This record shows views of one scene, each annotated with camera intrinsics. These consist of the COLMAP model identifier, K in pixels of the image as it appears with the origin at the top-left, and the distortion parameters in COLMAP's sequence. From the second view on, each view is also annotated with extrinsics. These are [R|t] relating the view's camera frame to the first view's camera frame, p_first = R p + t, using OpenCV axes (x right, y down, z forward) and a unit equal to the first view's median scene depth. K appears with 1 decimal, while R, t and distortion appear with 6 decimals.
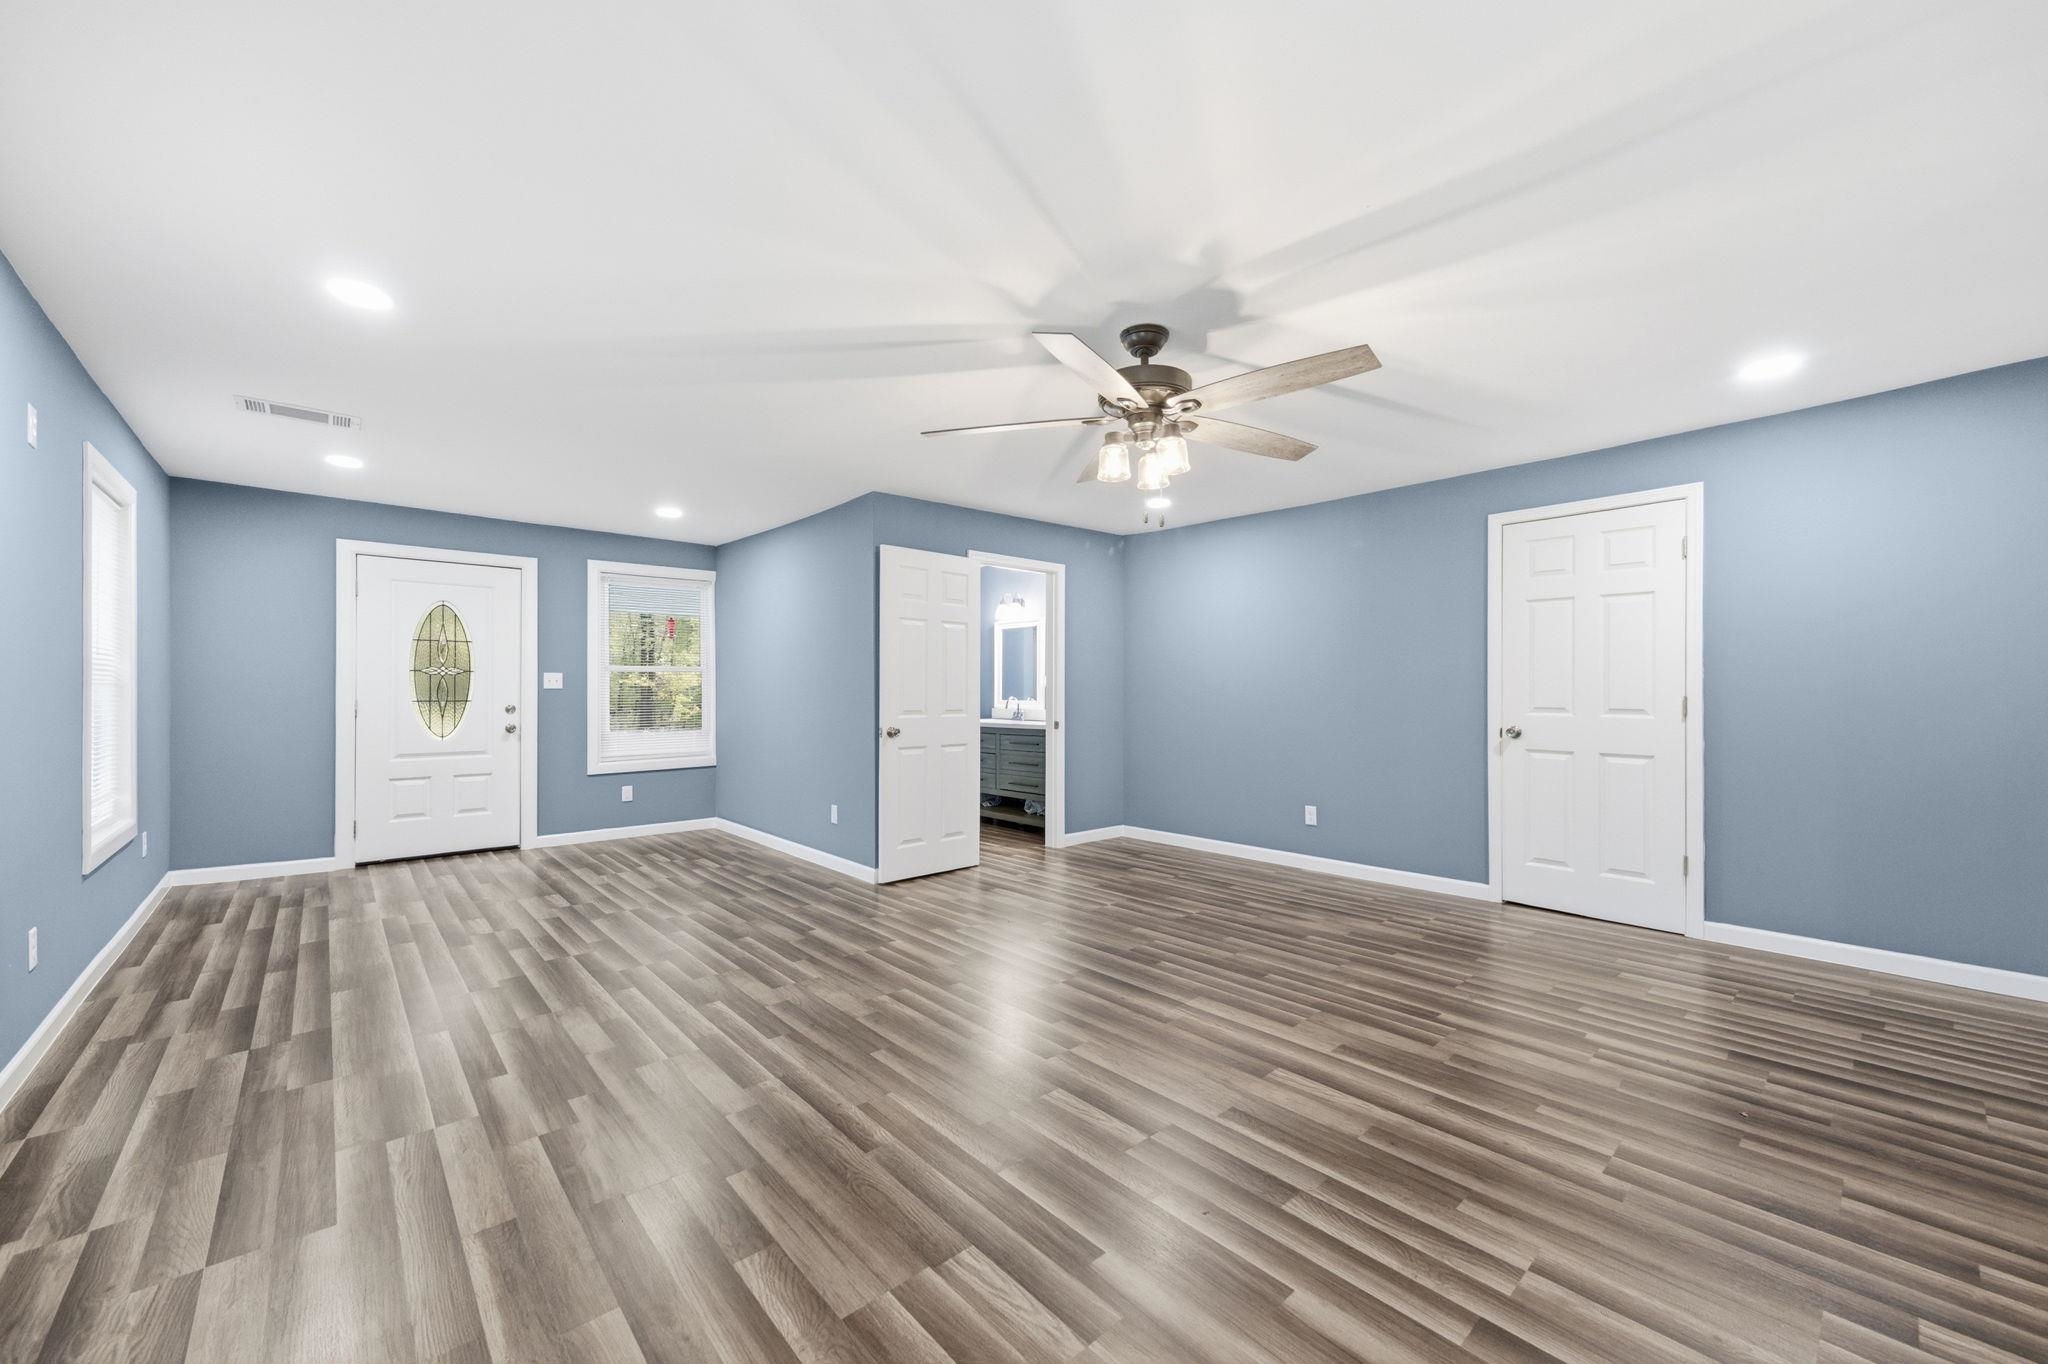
lens RADIAL K [[790.9, 0, 1040.8], [0, 790.9, 679.2], [0, 0, 1]] dist [0.001320, 0.000187]
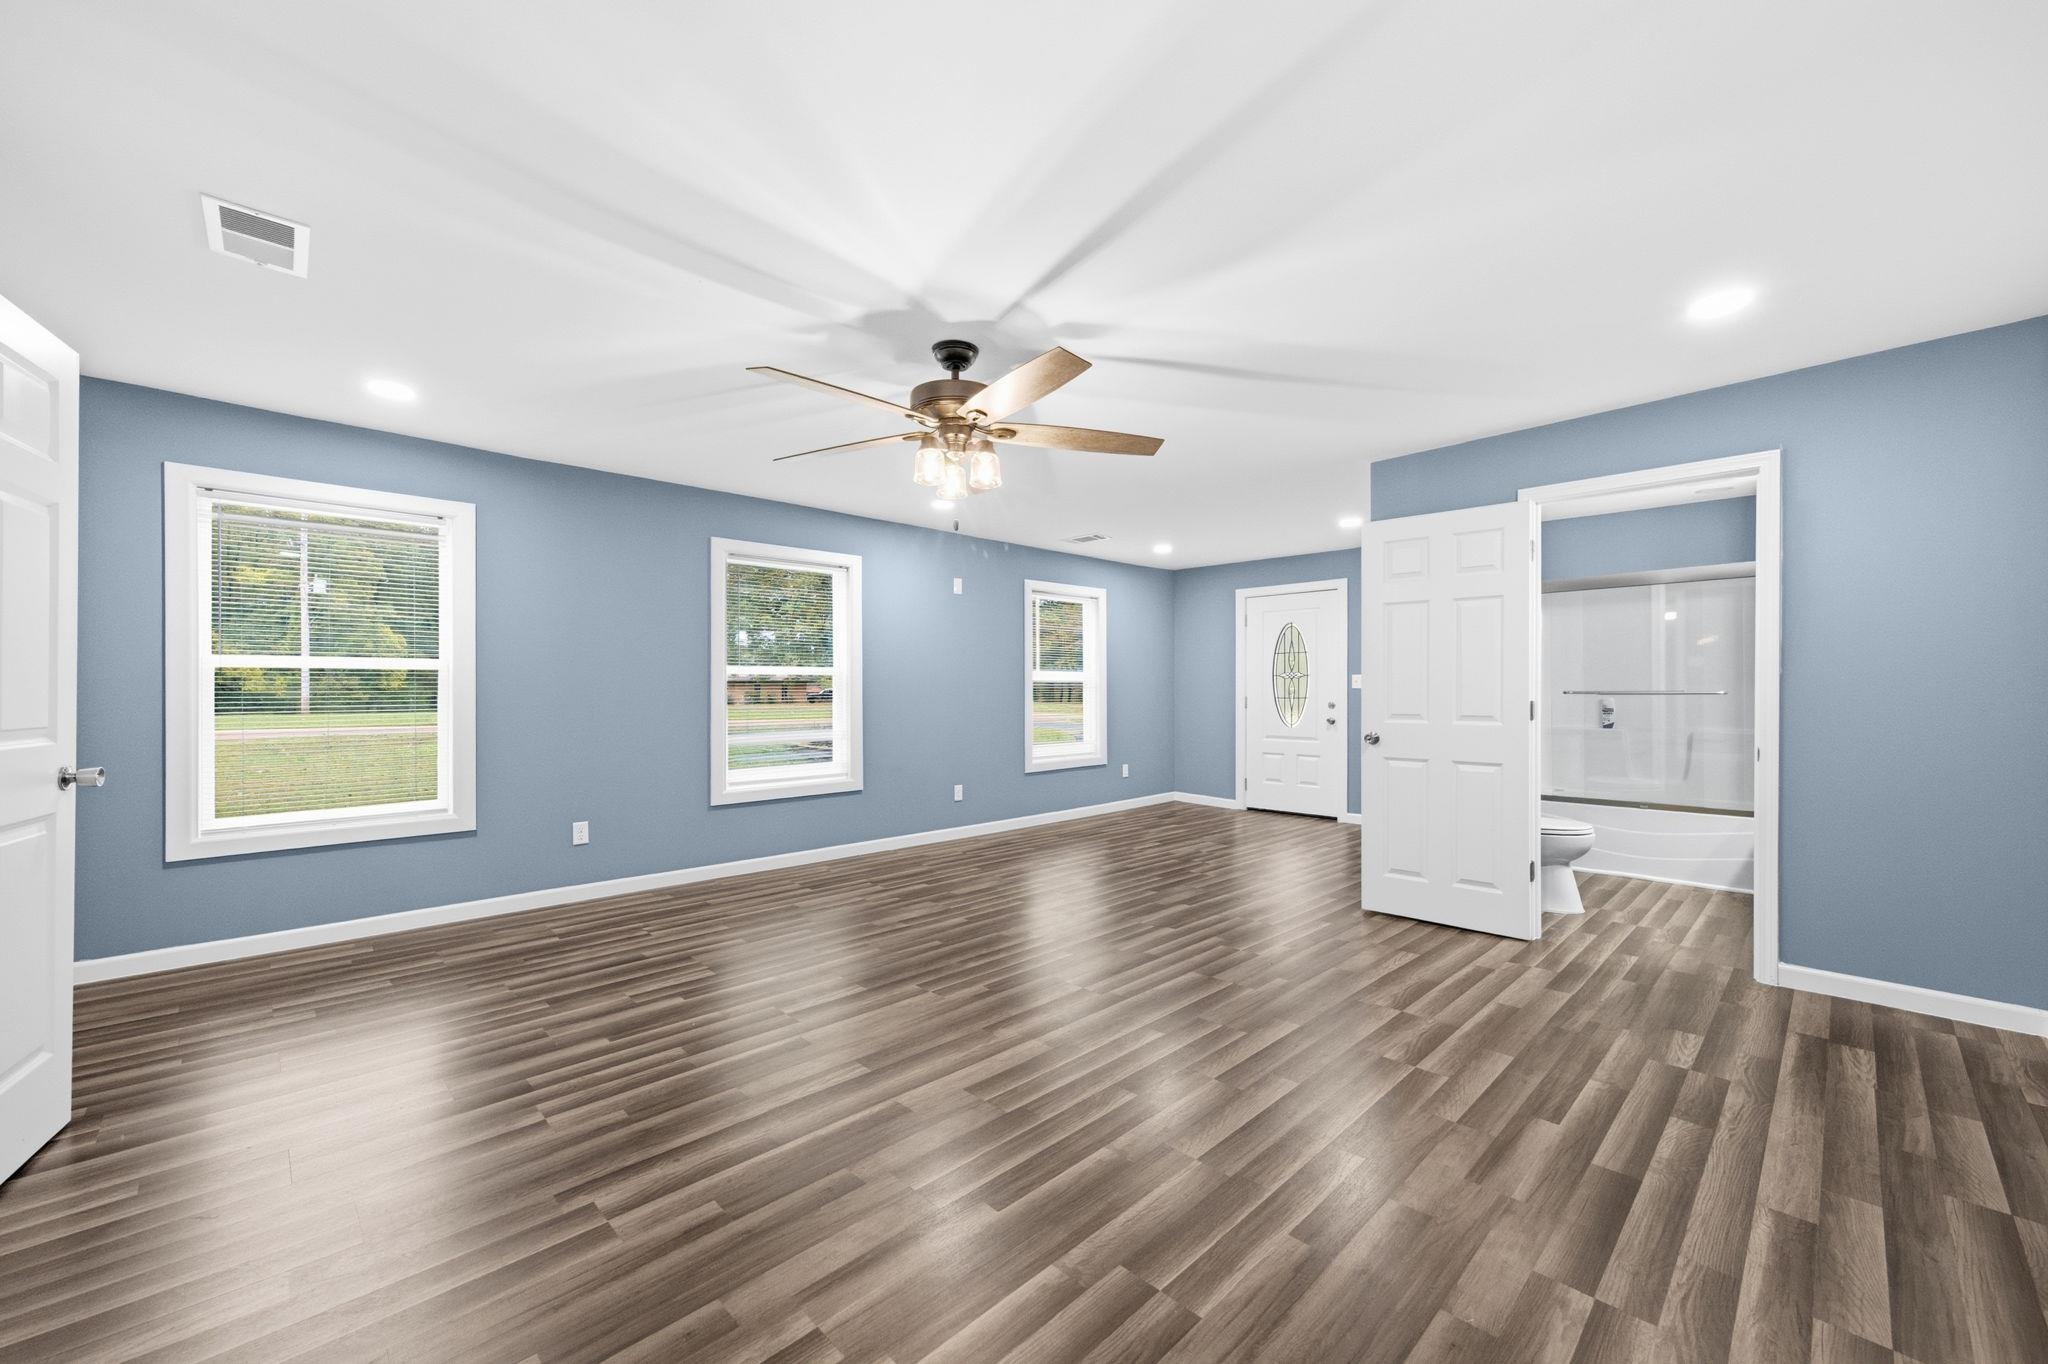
lens RADIAL K [[804.2, 0, 1033.2], [0, 804.2, 685.4], [0, 0, 1]] dist [-0.001656, -0.000176]
pose [[0.037548, -0.006551, -0.999273, 1.190744], [0.016457, 0.999847, -0.005936, 0.014583], [0.999159, -0.016222, 0.037650, 1.054892]]
